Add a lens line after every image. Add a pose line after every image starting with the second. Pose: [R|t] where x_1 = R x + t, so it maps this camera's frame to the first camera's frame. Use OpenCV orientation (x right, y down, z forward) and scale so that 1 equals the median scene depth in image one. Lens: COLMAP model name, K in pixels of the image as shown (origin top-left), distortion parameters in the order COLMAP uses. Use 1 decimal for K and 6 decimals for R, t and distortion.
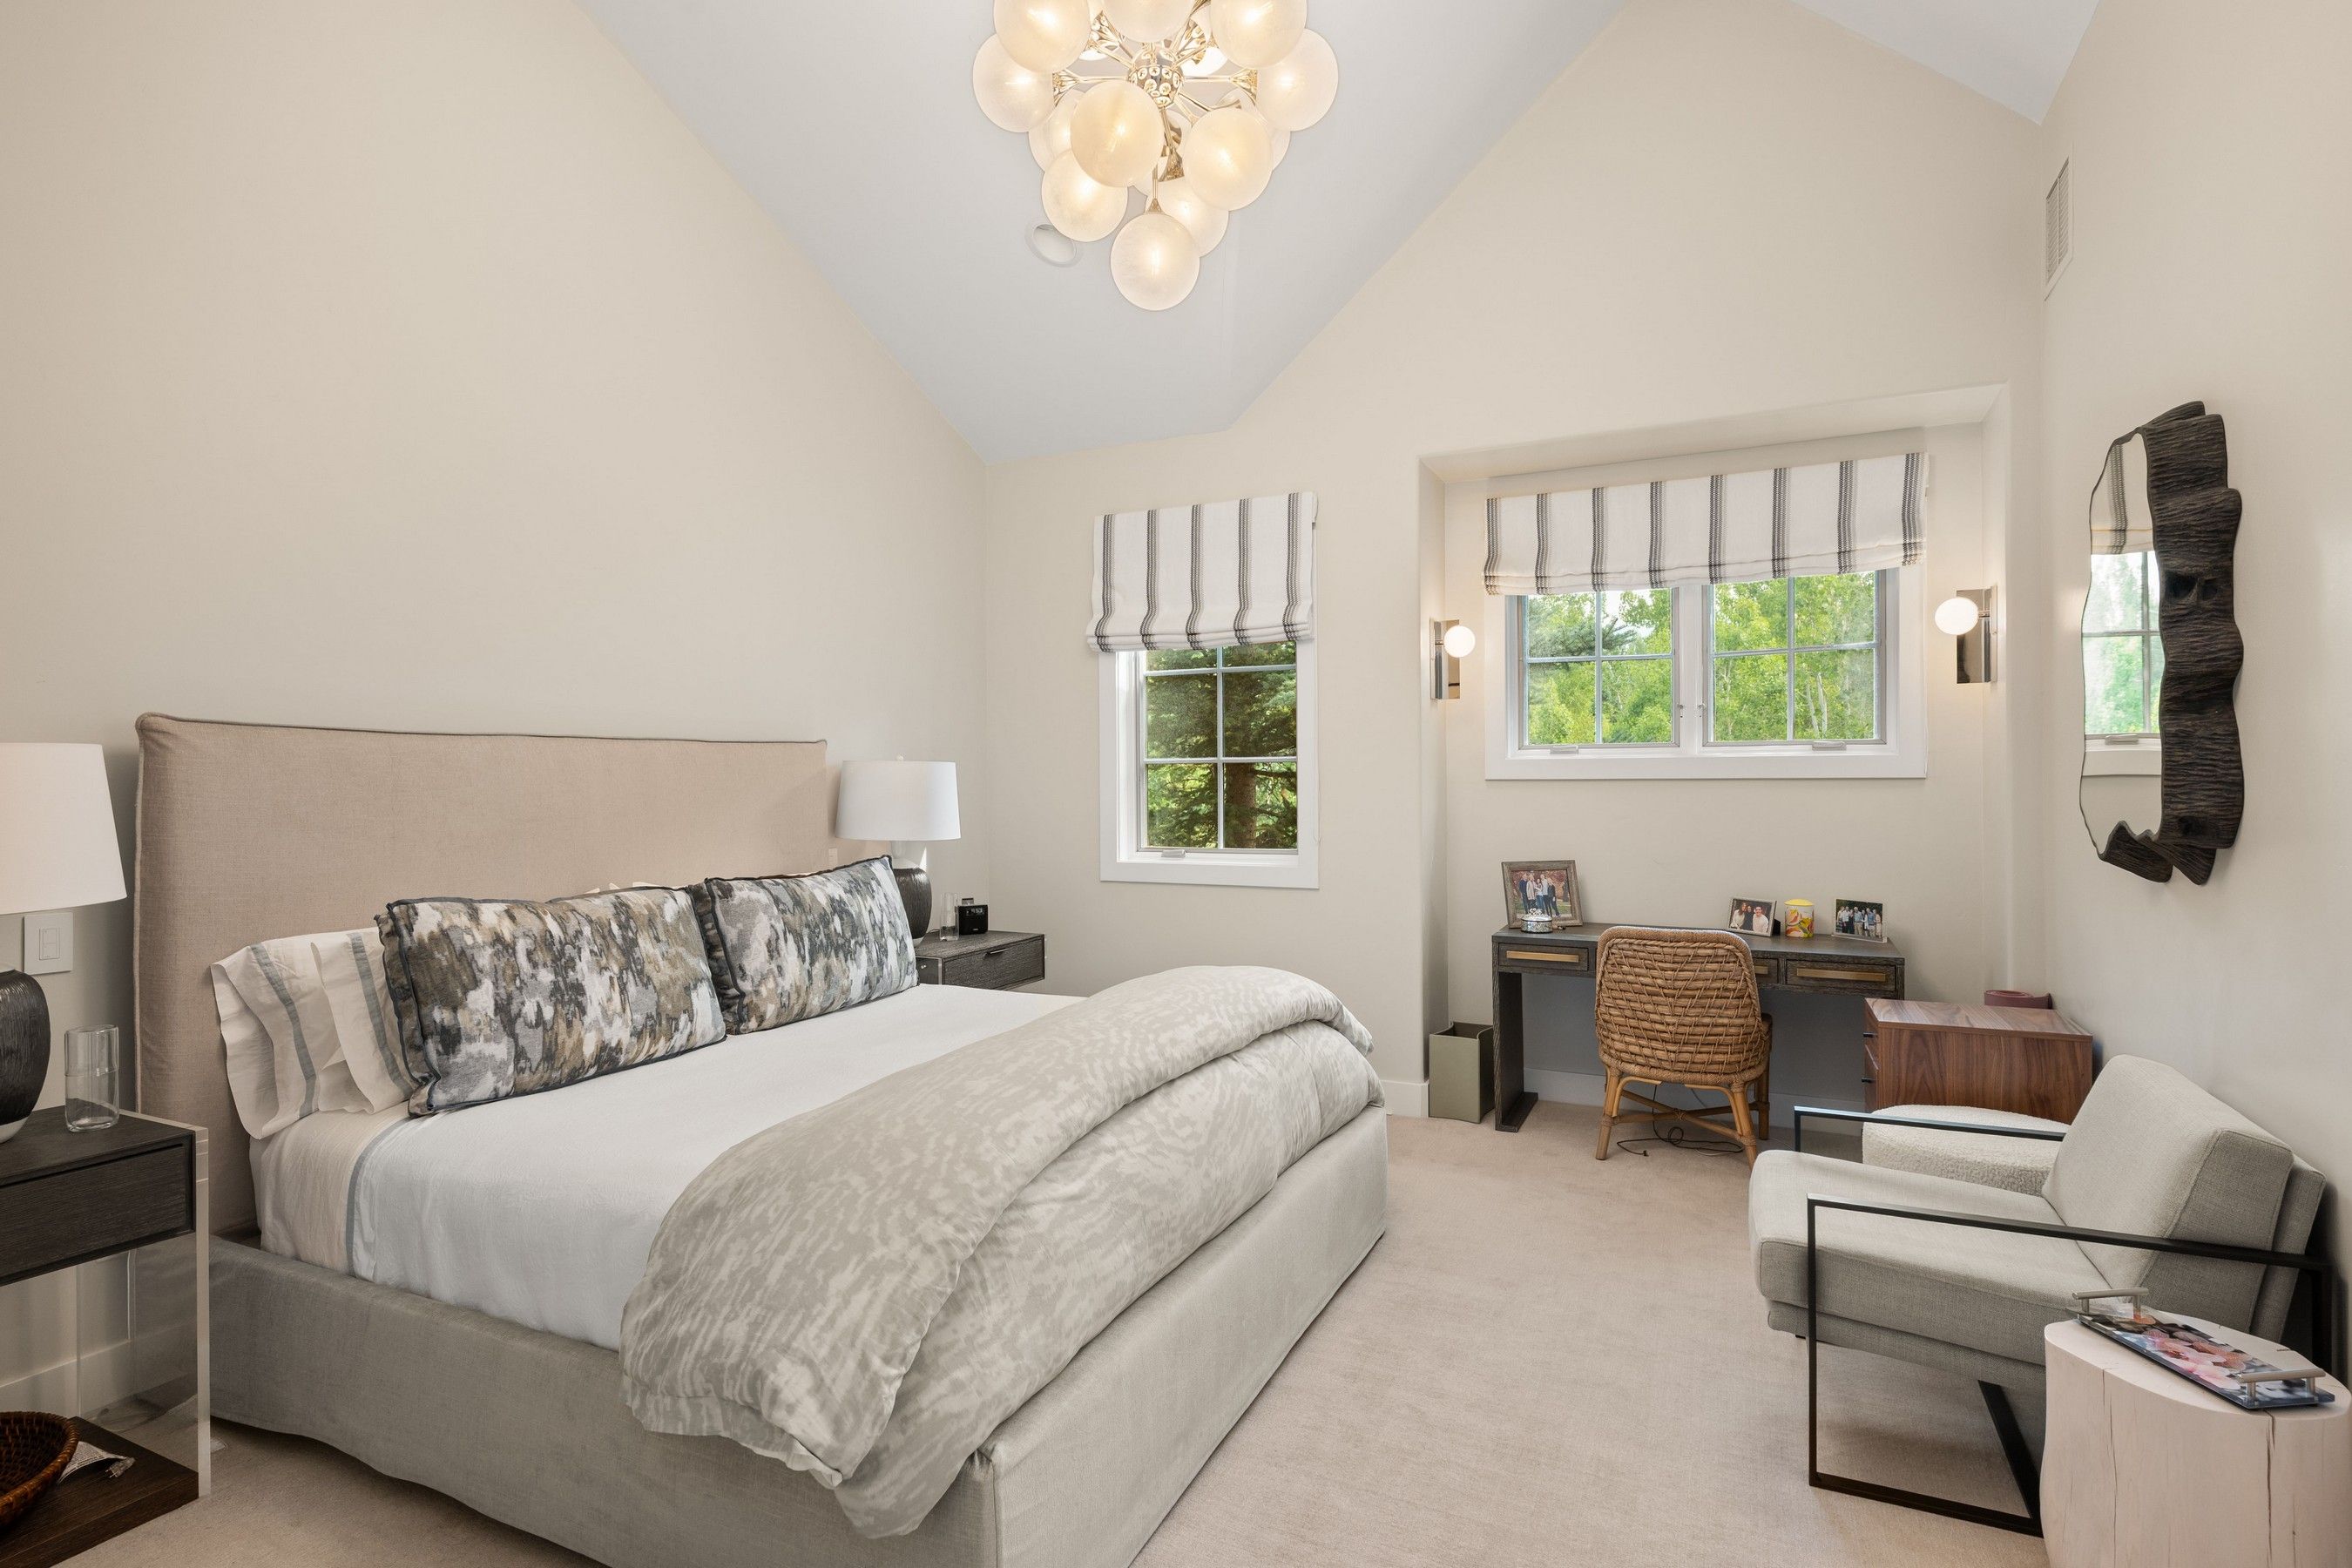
lens RADIAL K [[1195.5, 0, 1176.0], [0, 1195.5, 782.4], [0, 0, 1]] dist [0.000708, 0.000070]
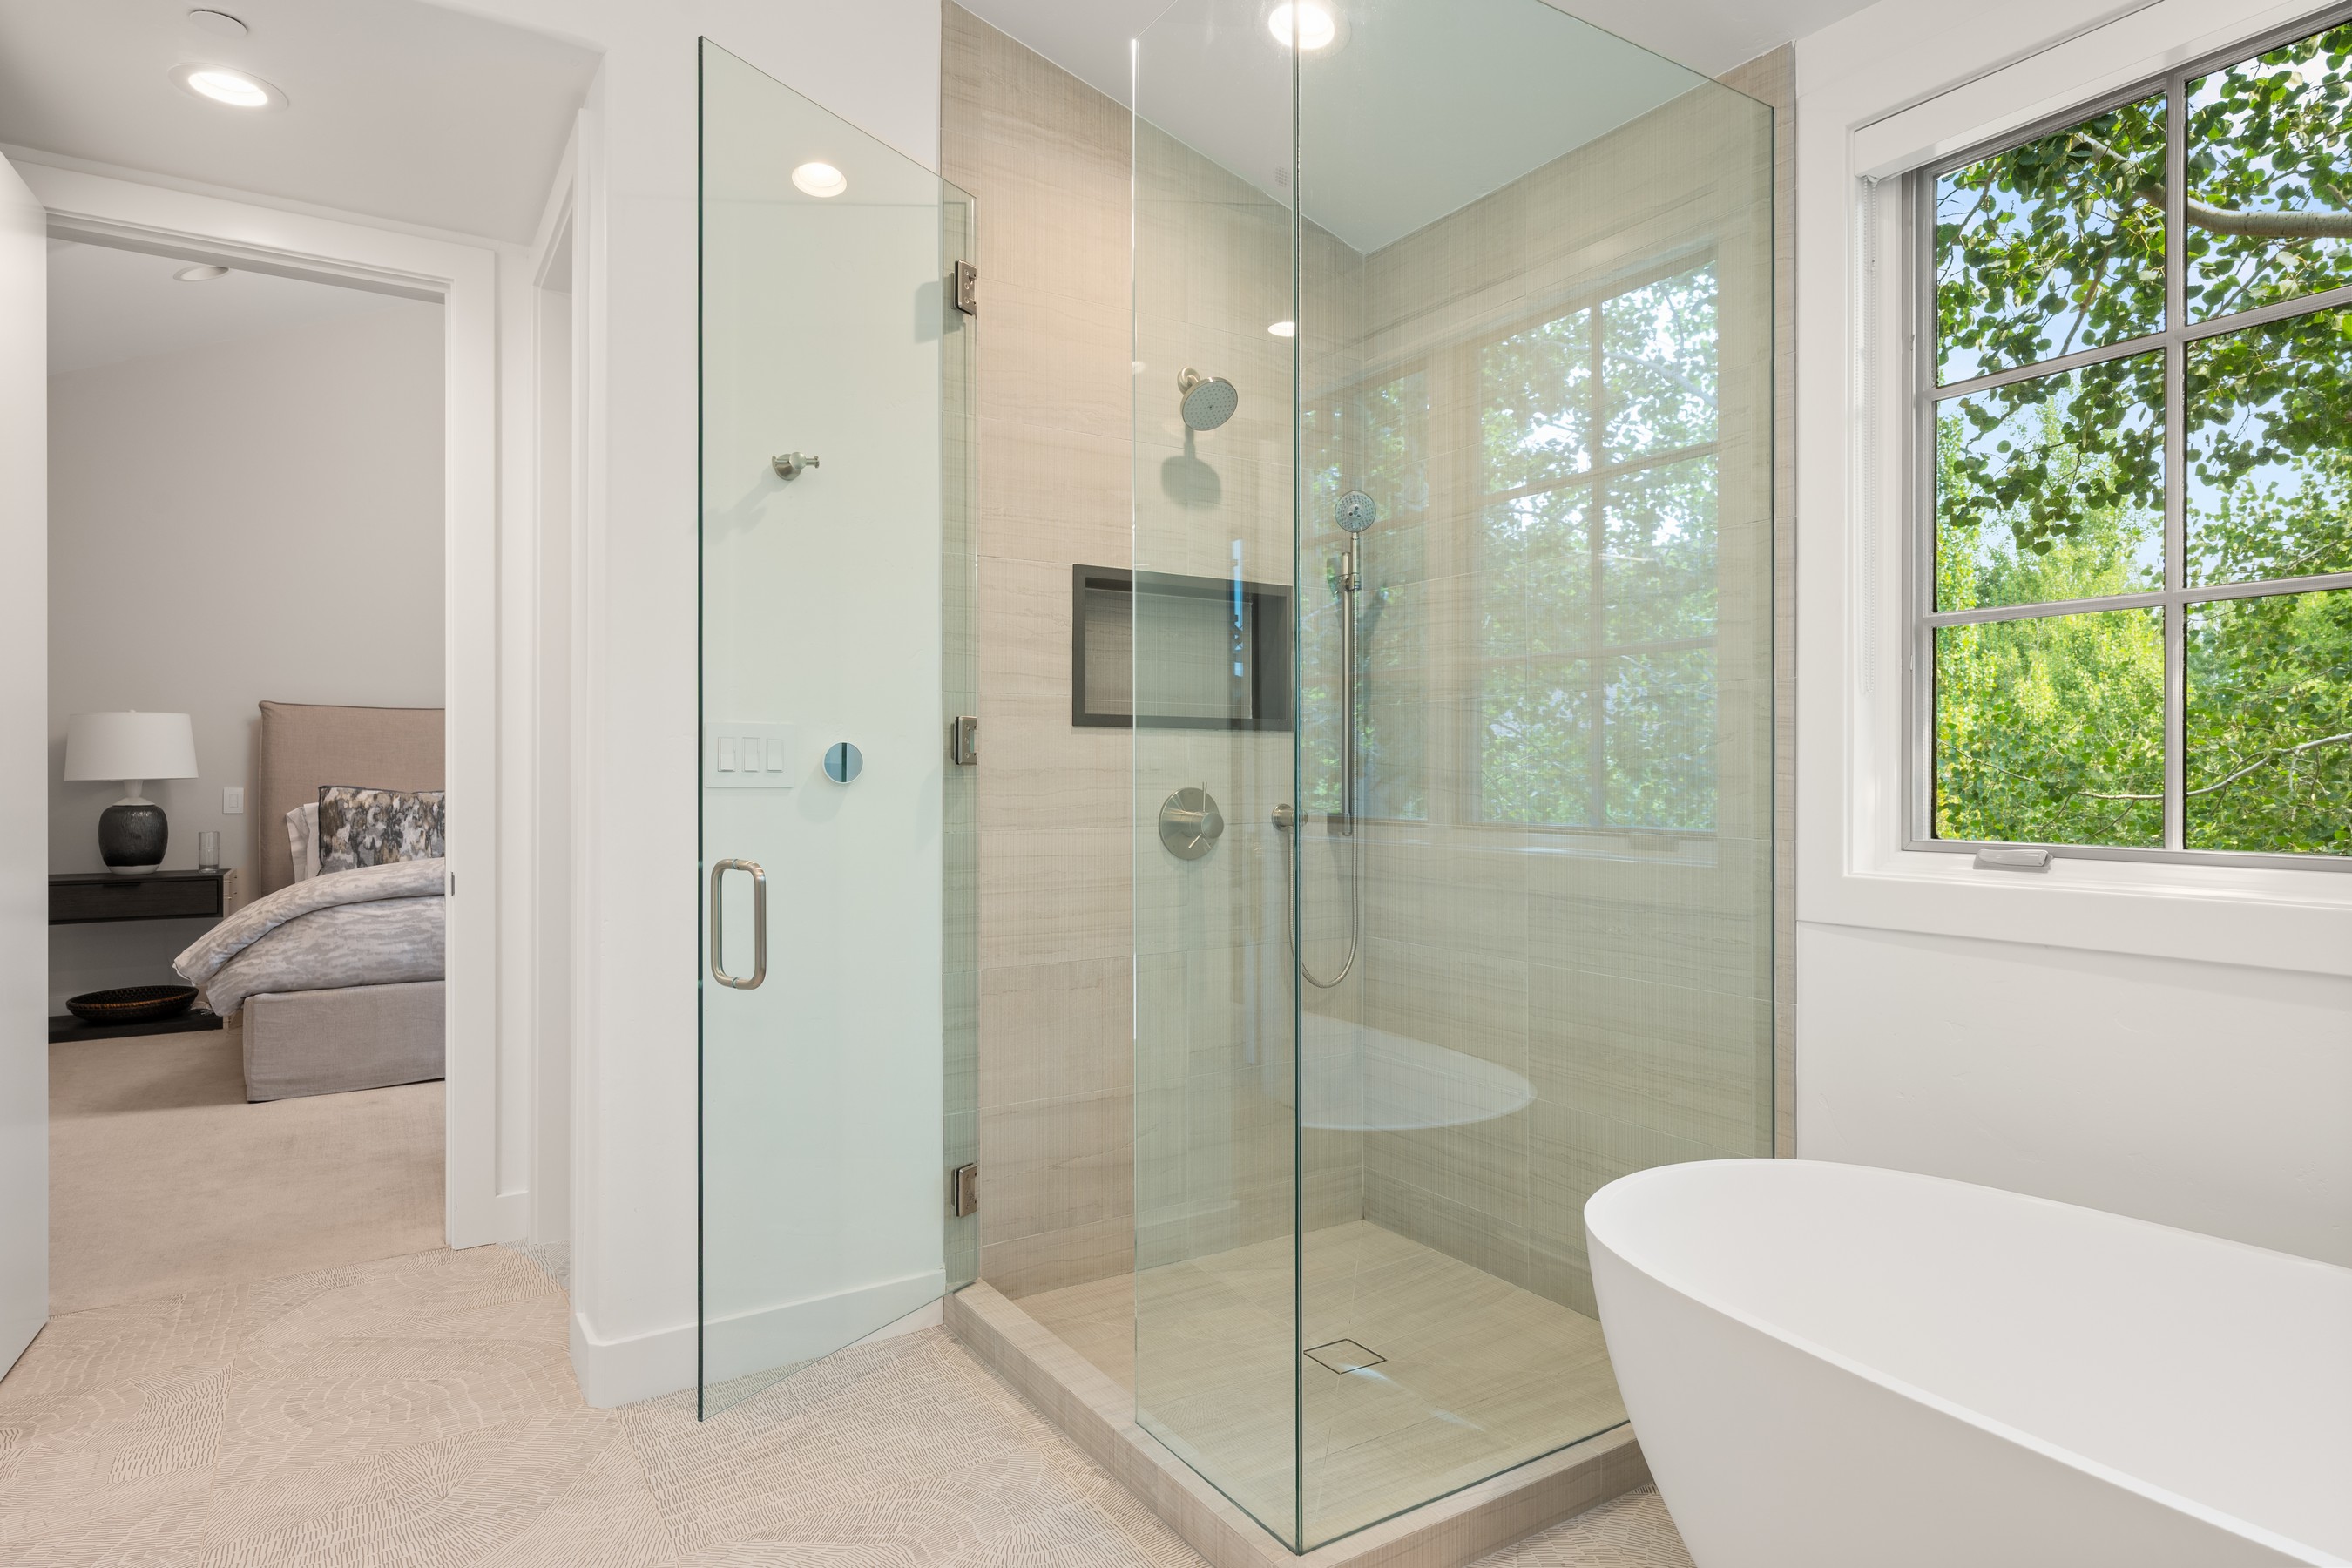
lens RADIAL K [[1319.4, 0, 1177.3], [0, 1319.4, 777.8], [0, 0, 1]] dist [0.001066, 0.000149]
pose [[0.846692, 0.006814, -0.532039, 1.864669], [-0.004718, 0.999975, 0.005298, 0.064265], [0.532062, -0.001975, 0.846703, -0.180239]]
